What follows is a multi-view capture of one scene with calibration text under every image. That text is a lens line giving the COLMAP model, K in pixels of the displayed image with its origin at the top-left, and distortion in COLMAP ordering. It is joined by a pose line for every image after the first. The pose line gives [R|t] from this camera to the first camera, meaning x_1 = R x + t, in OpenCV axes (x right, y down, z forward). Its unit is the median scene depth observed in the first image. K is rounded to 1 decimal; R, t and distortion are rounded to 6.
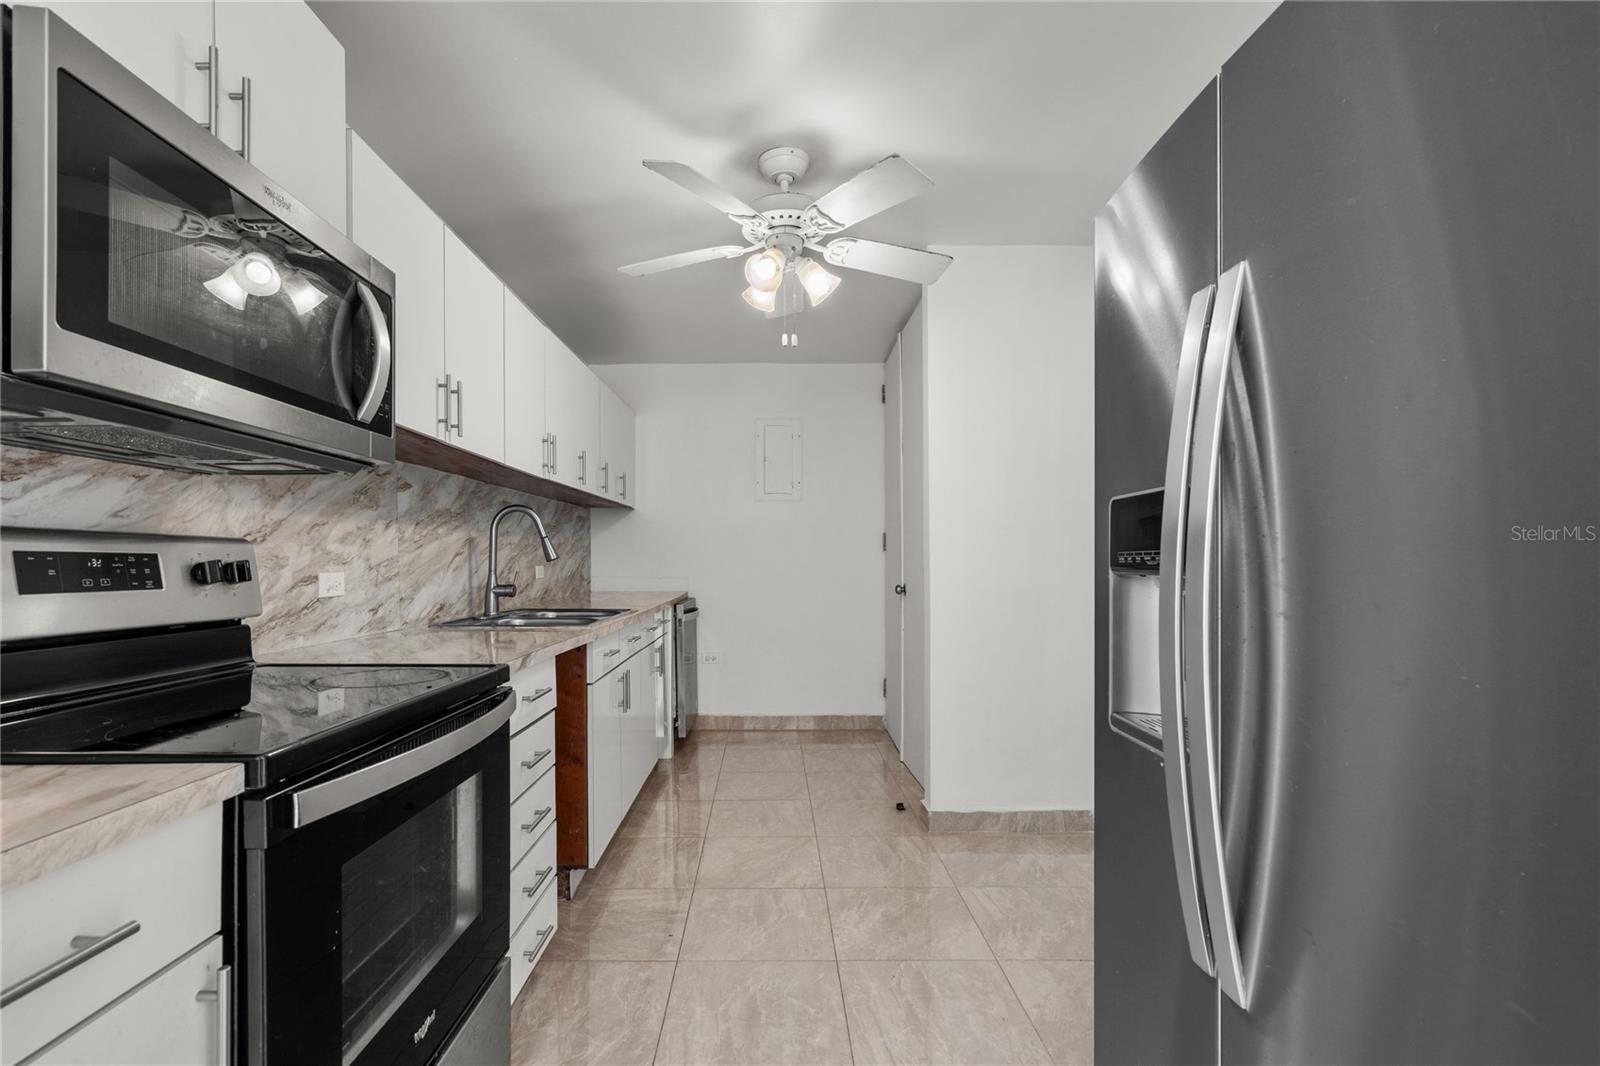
lens RADIAL K [[741.7, 0, 762.3], [0, 741.7, 555.5], [0, 0, 1]] dist [-0.003039, 0.000211]
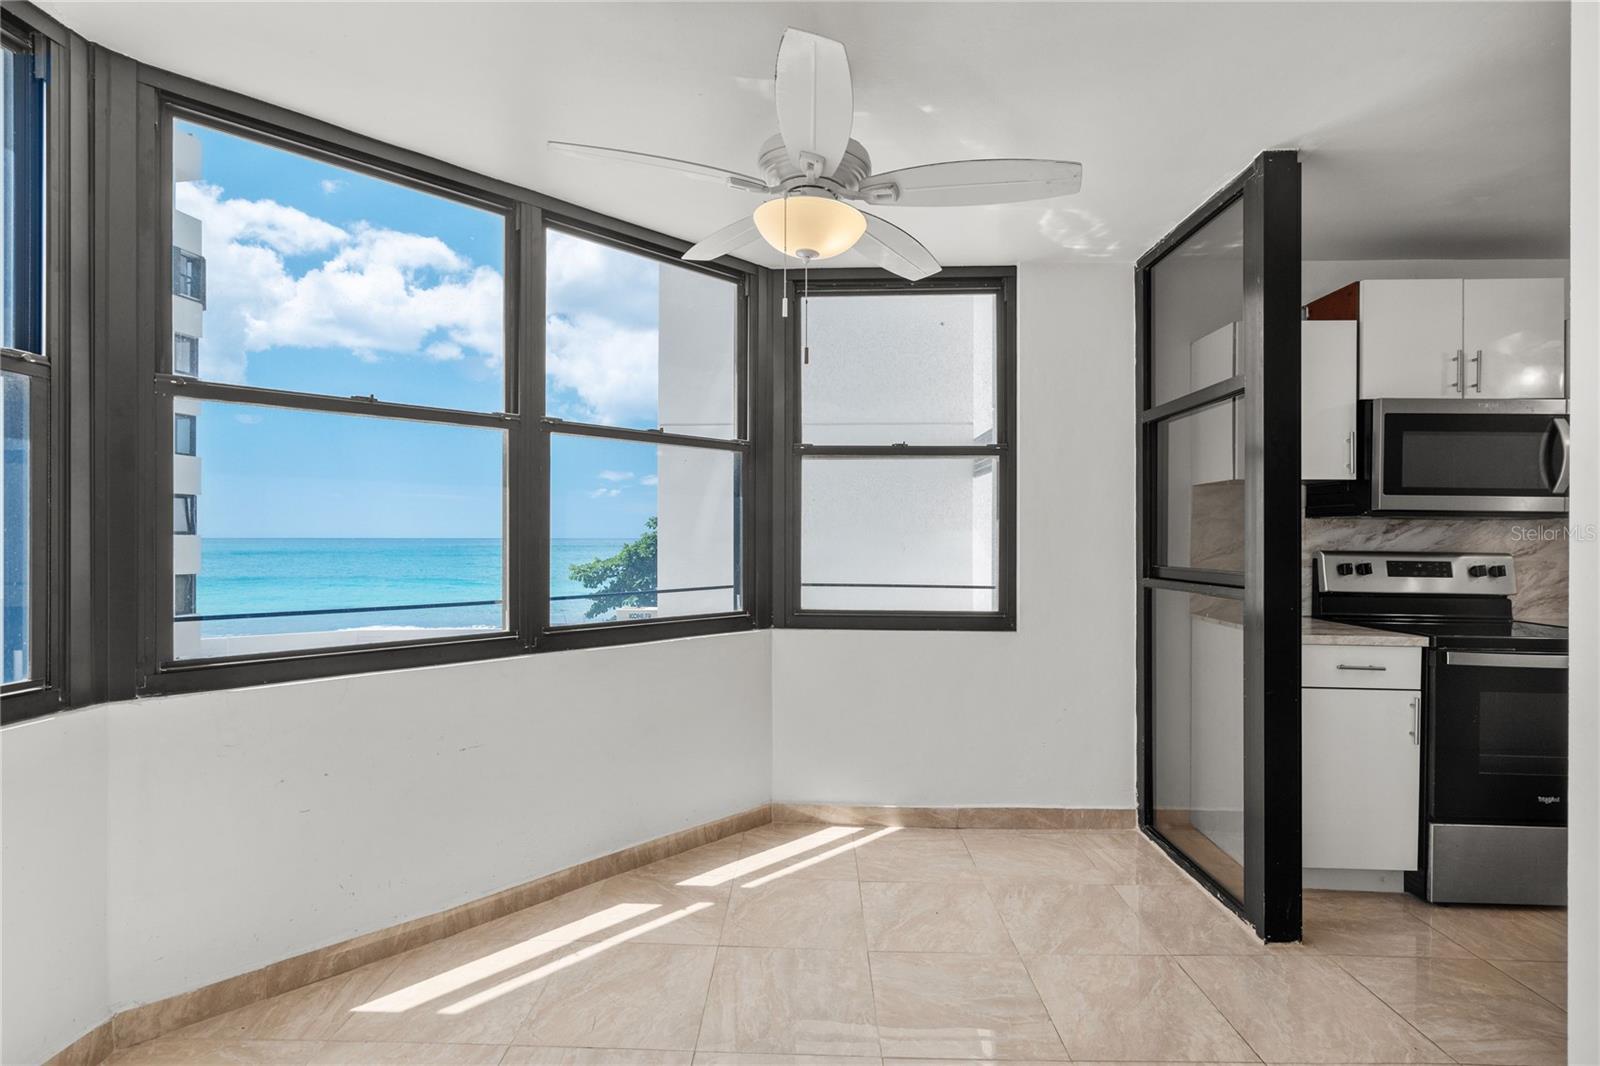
lens RADIAL K [[741.7, 0, 791.3], [0, 741.7, 540.3], [0, 0, 1]] dist [-0.003039, 0.000211]
pose [[-0.013369, 0.011613, -0.999843, 0.490972], [-0.000837, 0.999932, 0.011625, -0.031058], [0.999910, 0.000993, -0.013359, -0.327016]]
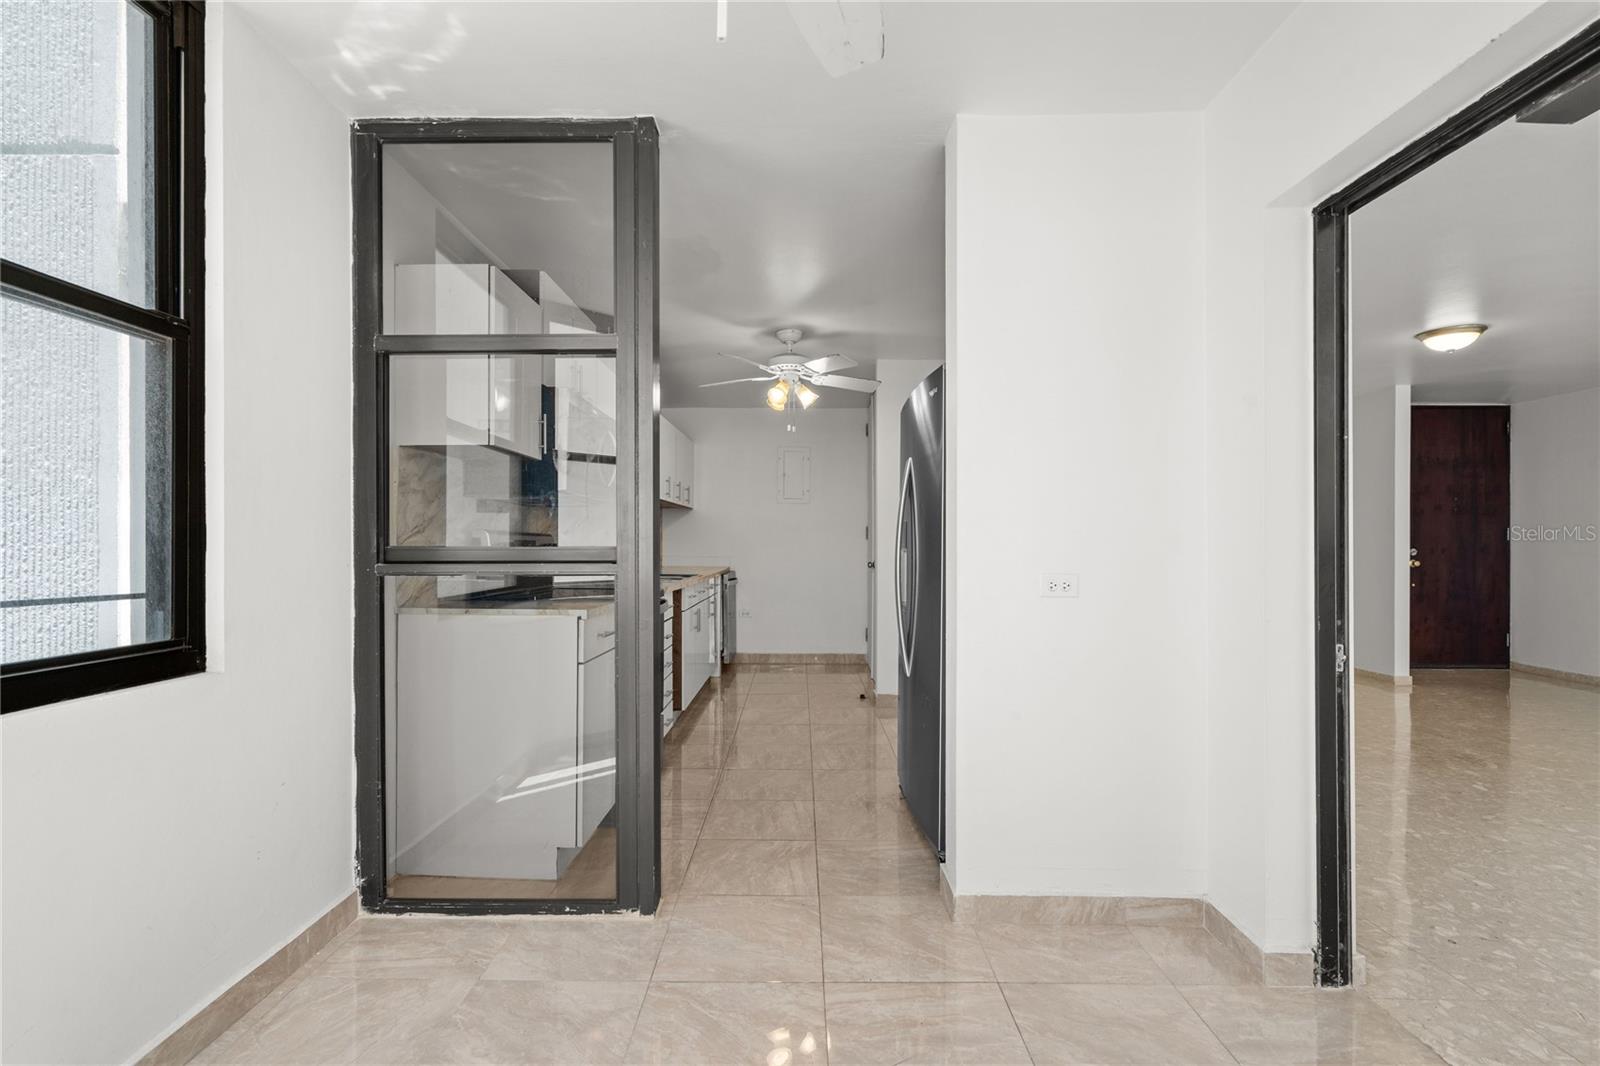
lens RADIAL K [[741.7, 0, 798.4], [0, 741.7, 538.3], [0, 0, 1]] dist [-0.003039, 0.000211]
pose [[0.999945, 0.006521, 0.008155, 0.024930], [-0.006490, 0.999972, -0.003818, -0.002038], [-0.008179, 0.003765, 0.999959, -0.536762]]
